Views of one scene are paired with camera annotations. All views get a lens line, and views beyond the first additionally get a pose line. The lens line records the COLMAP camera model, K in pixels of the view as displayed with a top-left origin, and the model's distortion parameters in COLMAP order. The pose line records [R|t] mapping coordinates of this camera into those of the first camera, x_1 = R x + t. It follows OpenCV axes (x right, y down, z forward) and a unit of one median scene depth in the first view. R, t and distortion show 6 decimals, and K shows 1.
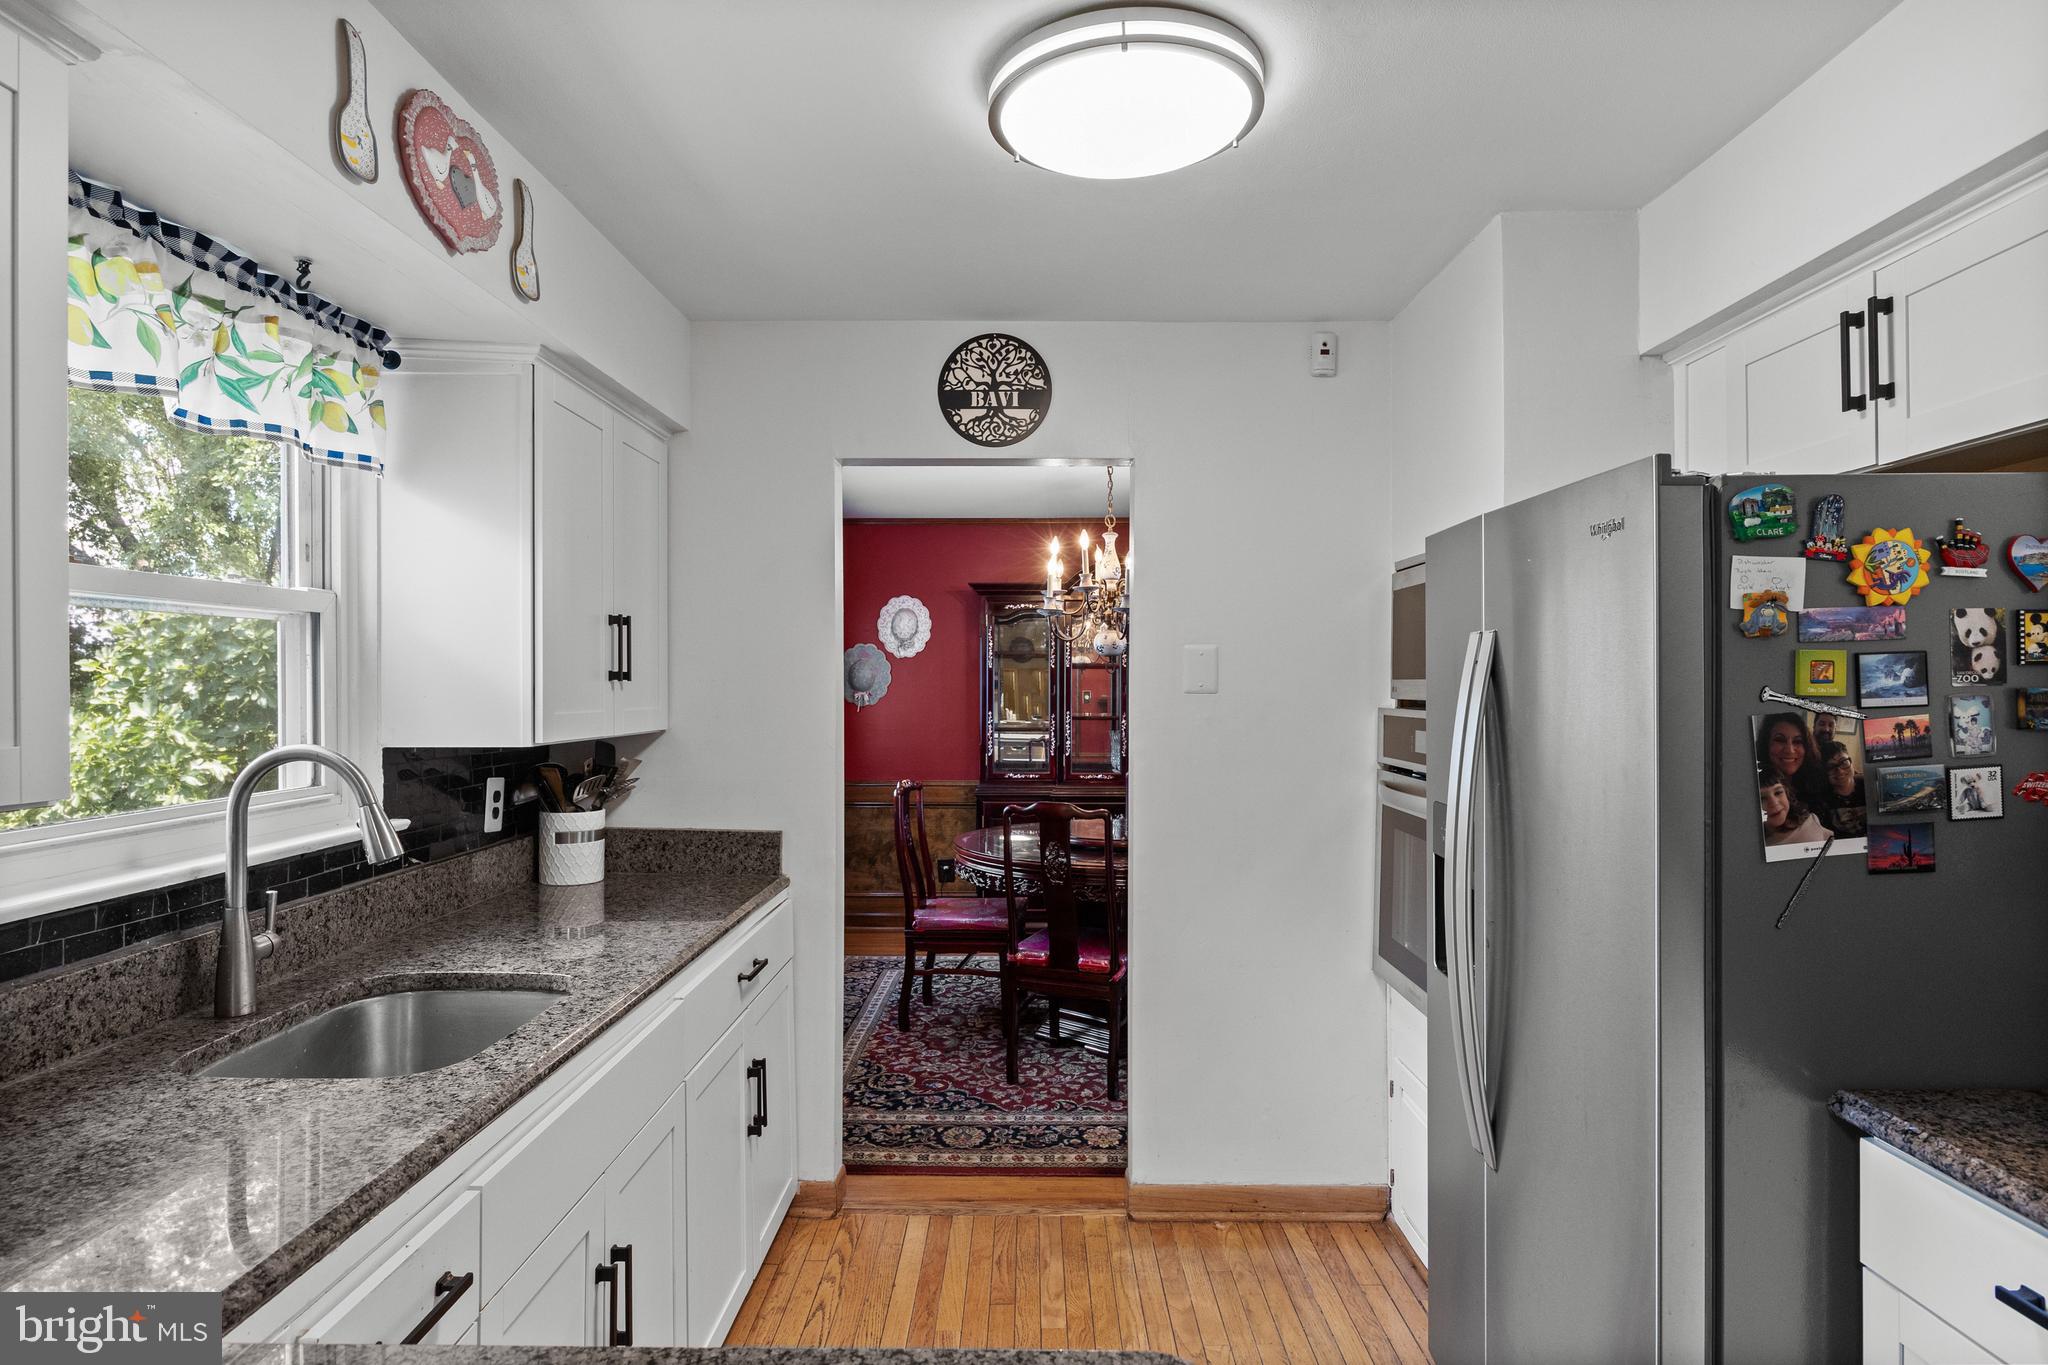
lens RADIAL K [[1118.2, 0, 1026.7], [0, 1118.2, 684.4], [0, 0, 1]] dist [-0.008179, -0.000233]
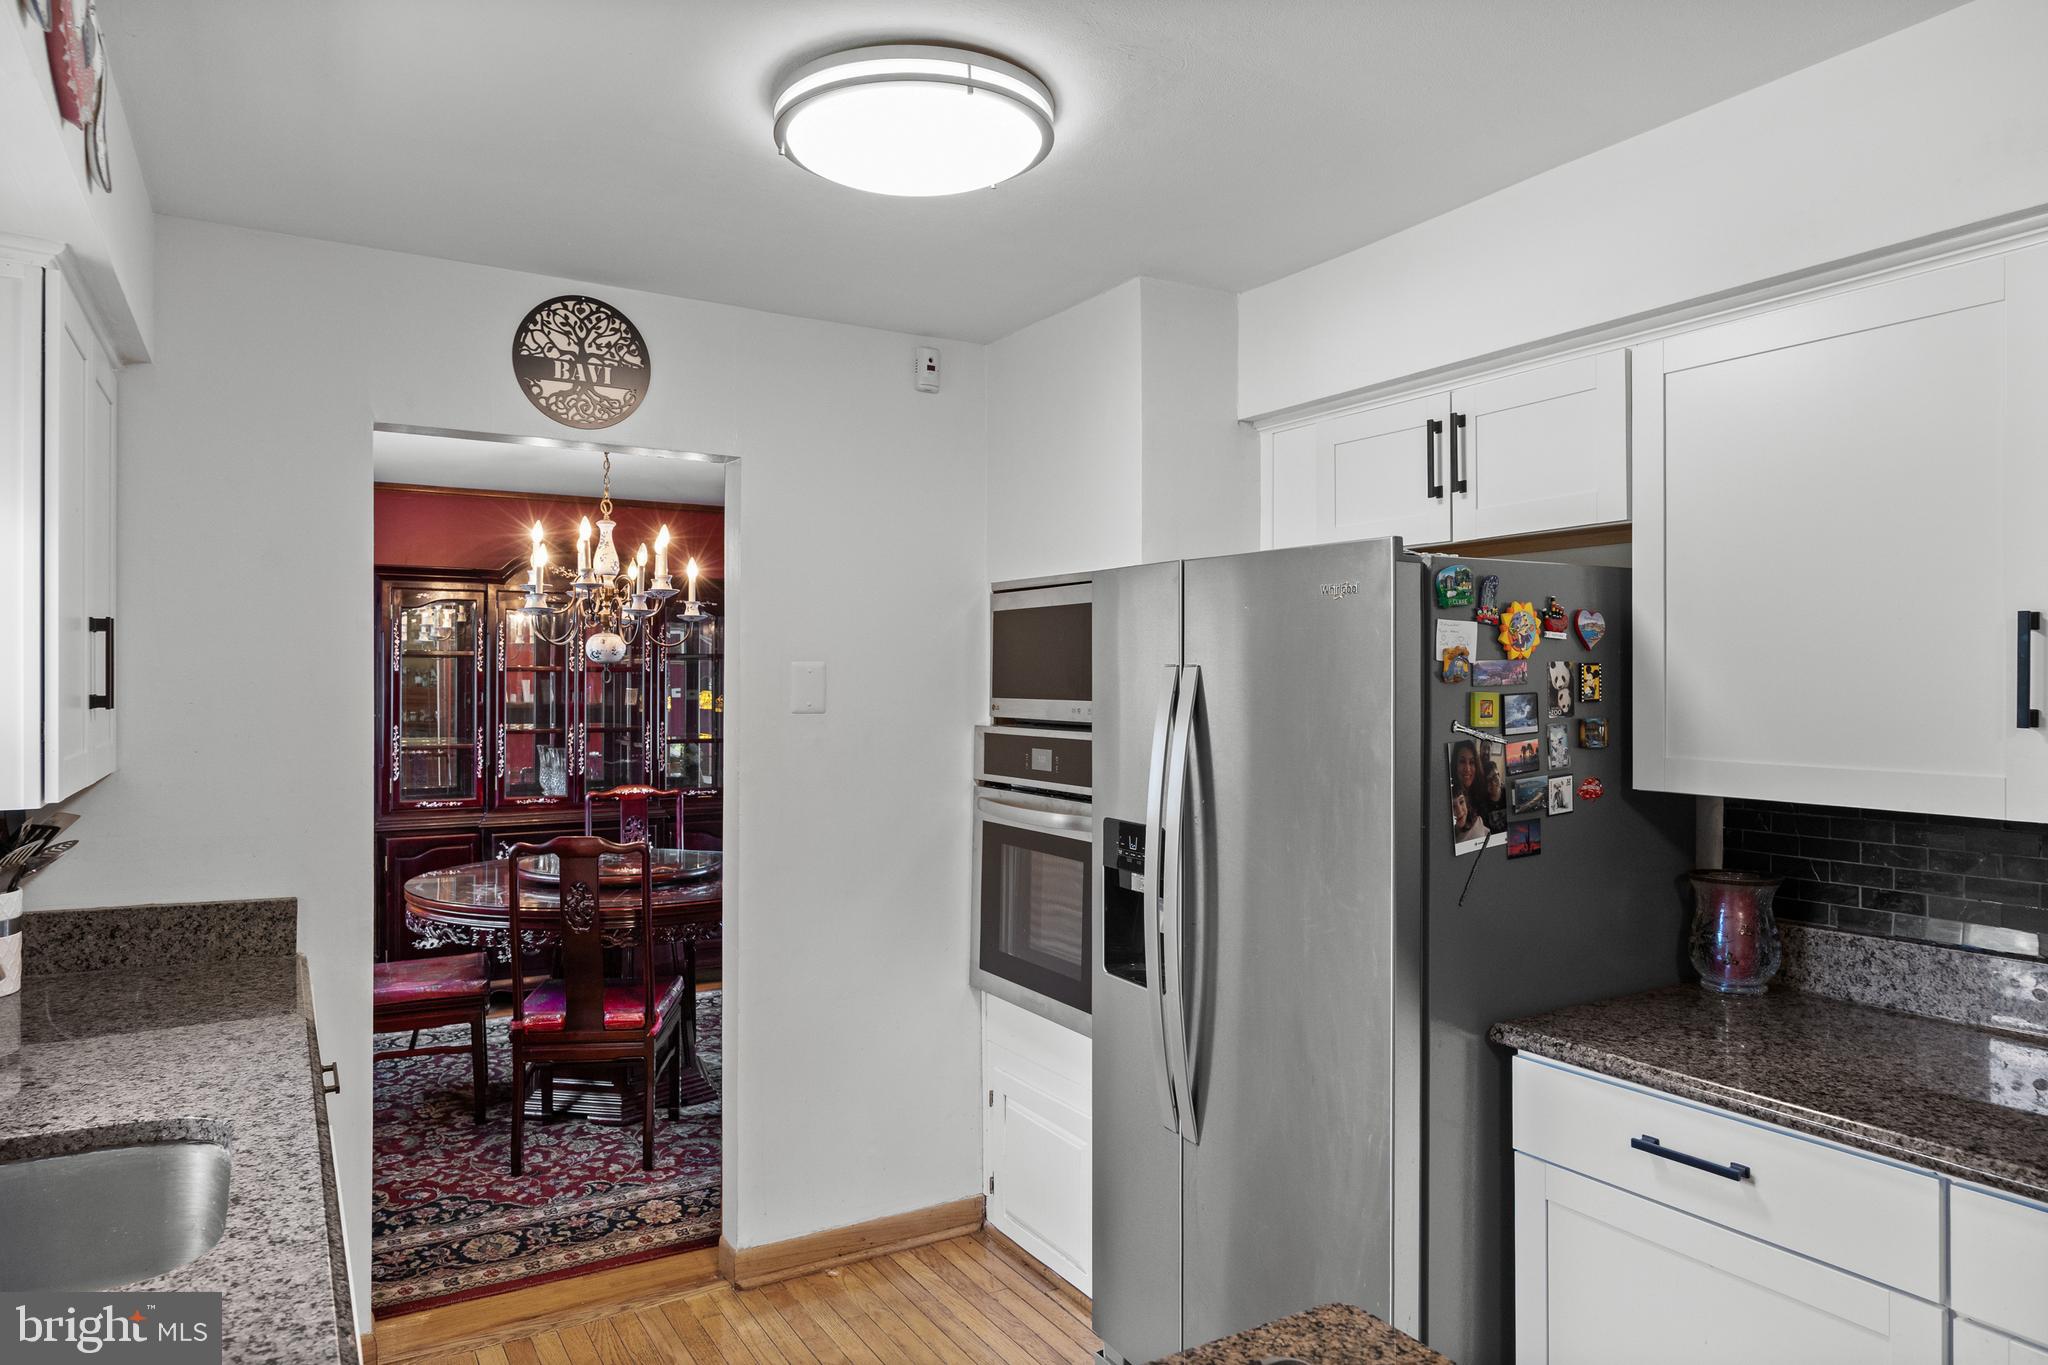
lens RADIAL K [[1252.0, 0, 1021.0], [0, 1252.0, 680.5], [0, 0, 1]] dist [-0.008397, -0.001250]
pose [[0.858435, 0.001539, 0.512920, -0.234227], [-0.001734, 0.999998, -0.000100, -0.019670], [-0.512920, -0.000804, 0.858436, 0.003651]]
